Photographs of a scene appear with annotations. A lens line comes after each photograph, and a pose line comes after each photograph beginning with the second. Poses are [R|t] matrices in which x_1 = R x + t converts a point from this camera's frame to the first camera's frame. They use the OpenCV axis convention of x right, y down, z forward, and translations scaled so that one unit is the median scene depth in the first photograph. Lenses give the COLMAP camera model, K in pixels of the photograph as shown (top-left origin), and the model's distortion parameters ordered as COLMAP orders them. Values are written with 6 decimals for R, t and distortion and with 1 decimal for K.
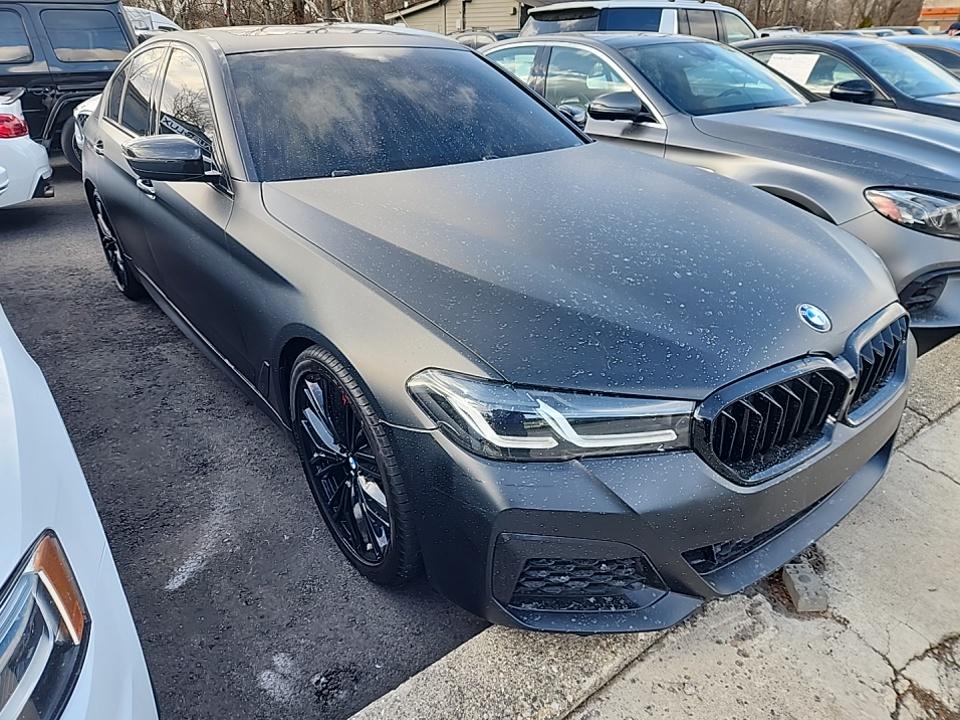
lens RADIAL K [[612.4, 0, 480.0], [0, 612.4, 360.0], [0, 0, 1]] dist [0.052132, -0.003475]
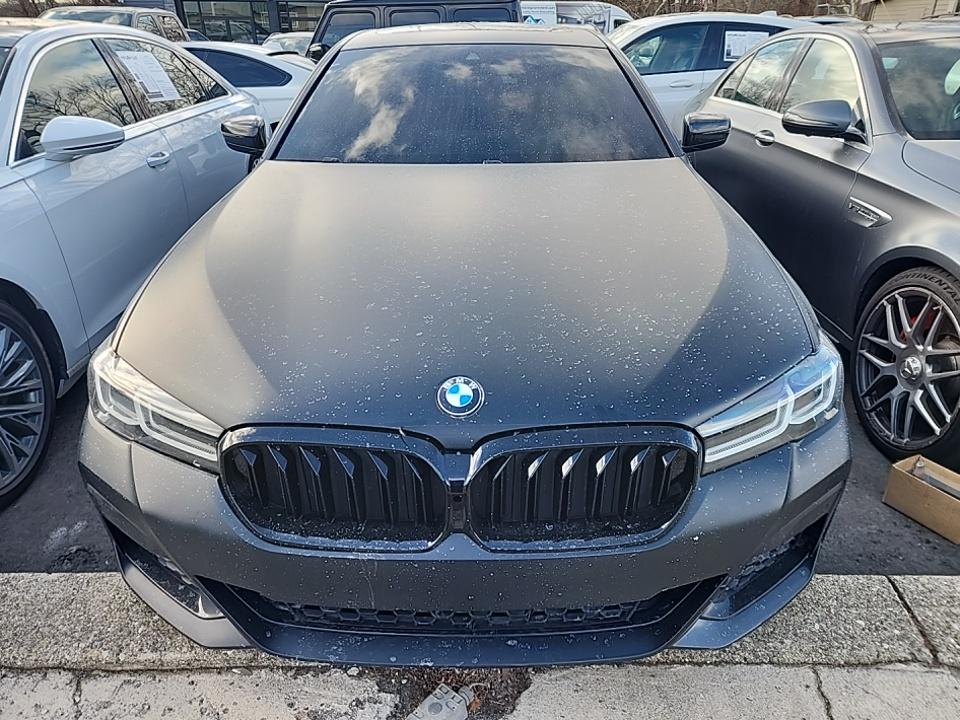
lens RADIAL K [[612.4, 0, 480.0], [0, 612.4, 360.0], [0, 0, 1]] dist [0.052132, -0.003475]
pose [[0.795046, 0.279263, -0.538436, 0.930388], [-0.274652, 0.957235, 0.090929, -0.184154], [0.540803, 0.075590, 0.837746, 0.337112]]
